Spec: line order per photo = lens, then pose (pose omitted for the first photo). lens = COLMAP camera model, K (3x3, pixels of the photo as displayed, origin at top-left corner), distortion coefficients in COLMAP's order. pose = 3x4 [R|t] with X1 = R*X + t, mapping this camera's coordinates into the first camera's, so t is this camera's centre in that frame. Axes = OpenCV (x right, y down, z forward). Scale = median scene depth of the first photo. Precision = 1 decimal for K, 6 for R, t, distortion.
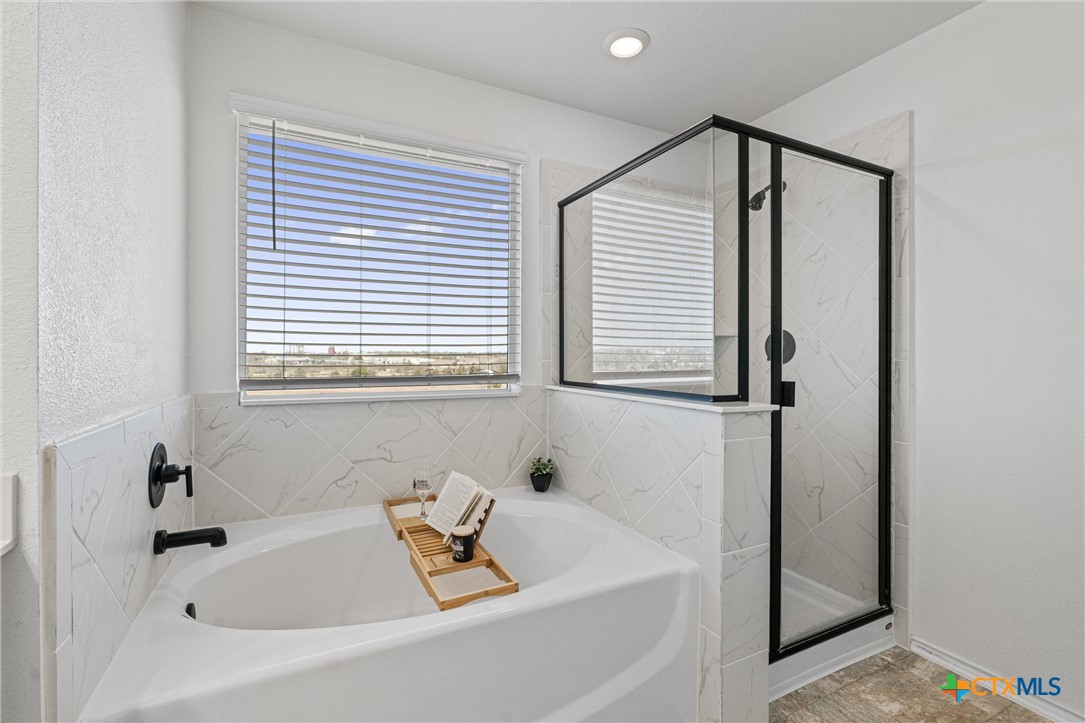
lens RADIAL K [[488.3, 0, 537.3], [0, 488.3, 362.0], [0, 0, 1]] dist [-0.013296, 0.005998]
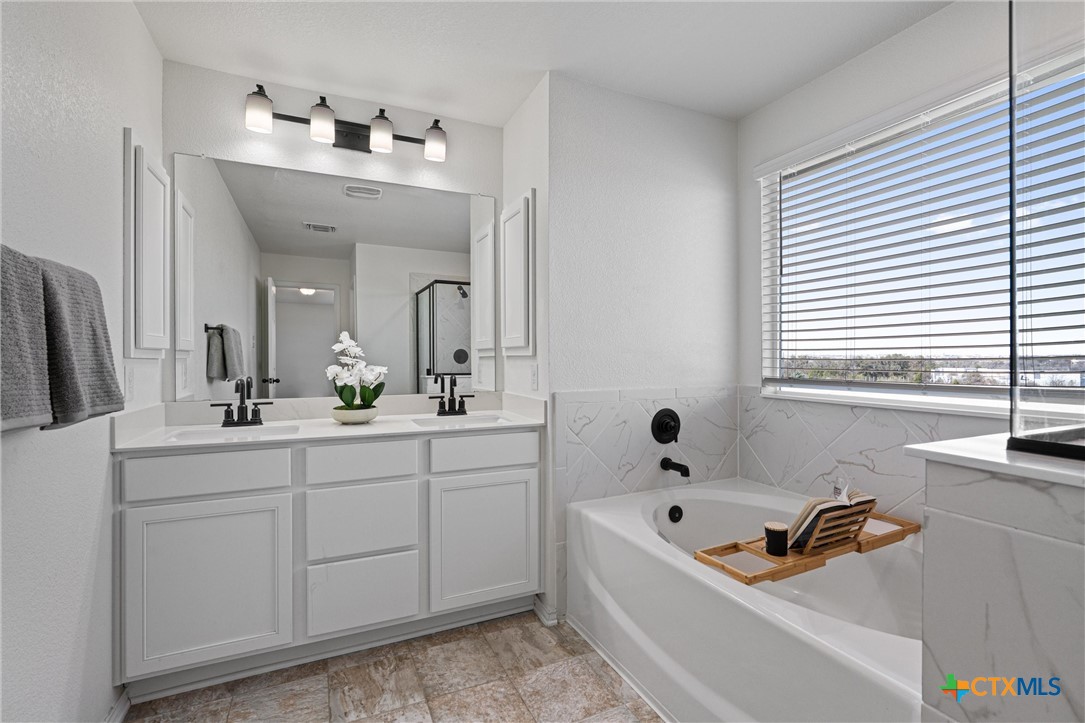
lens RADIAL K [[488.3, 0, 540.9], [0, 488.3, 357.1], [0, 0, 1]] dist [-0.013296, 0.005998]
pose [[-0.018289, -0.001497, -0.999832, 0.757313], [-0.013256, 0.999911, -0.001255, -0.010926], [0.999745, 0.013231, -0.018307, 0.414475]]
